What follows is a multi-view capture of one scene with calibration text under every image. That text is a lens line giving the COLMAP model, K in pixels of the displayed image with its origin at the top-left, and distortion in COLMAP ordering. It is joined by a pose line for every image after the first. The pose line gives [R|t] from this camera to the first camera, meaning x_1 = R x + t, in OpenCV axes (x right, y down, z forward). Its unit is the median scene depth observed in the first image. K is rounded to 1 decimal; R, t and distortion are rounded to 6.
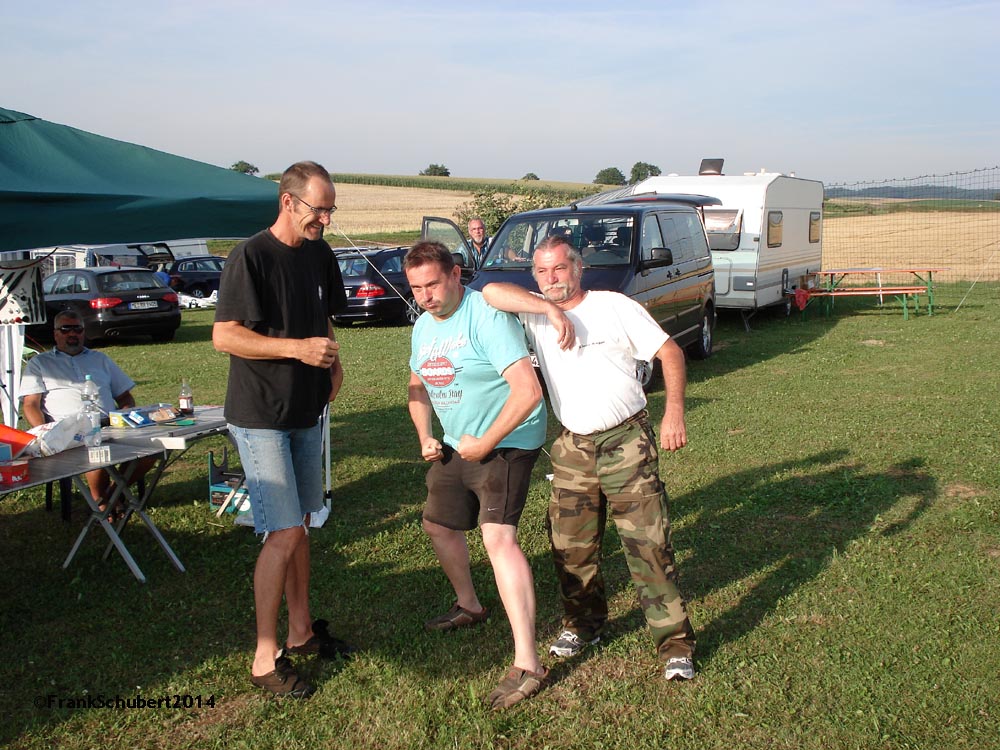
lens RADIAL K [[1099.7, 0, 500.0], [0, 1099.7, 375.0], [0, 0, 1]] dist [-0.095512, -0.047833]
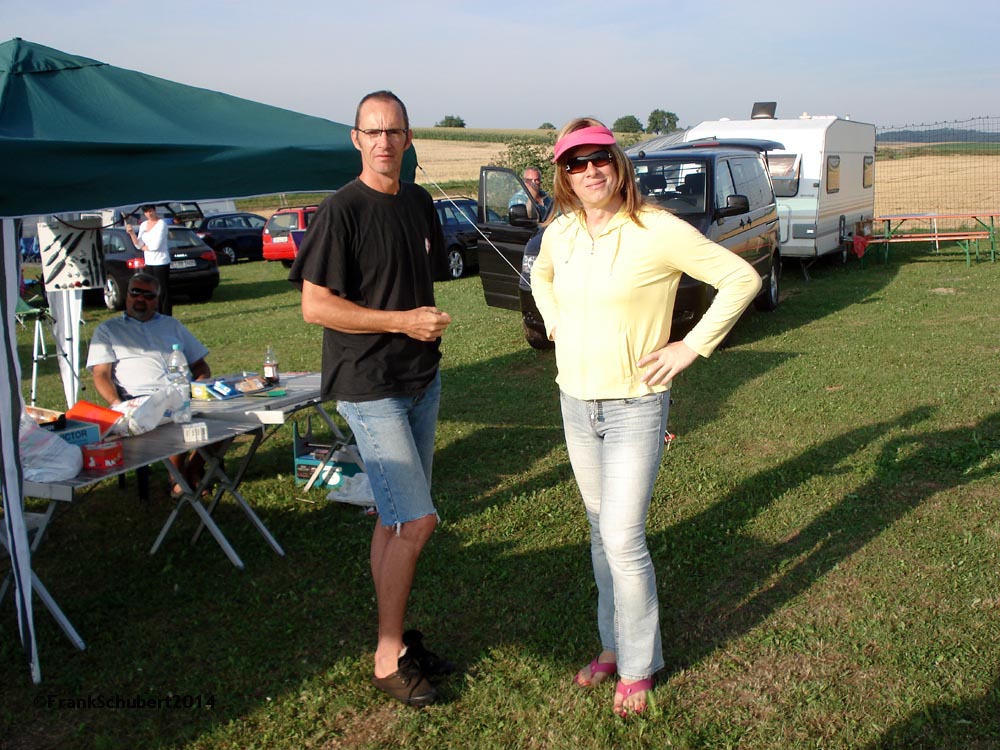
lens RADIAL K [[1099.7, 0, 500.0], [0, 1099.7, 375.0], [0, 0, 1]] dist [-0.095512, -0.047833]
pose [[0.999694, -0.016028, -0.018856, -0.079638], [0.016839, 0.998905, 0.043647, -0.008648], [0.018136, -0.043951, 0.998869, 0.077054]]
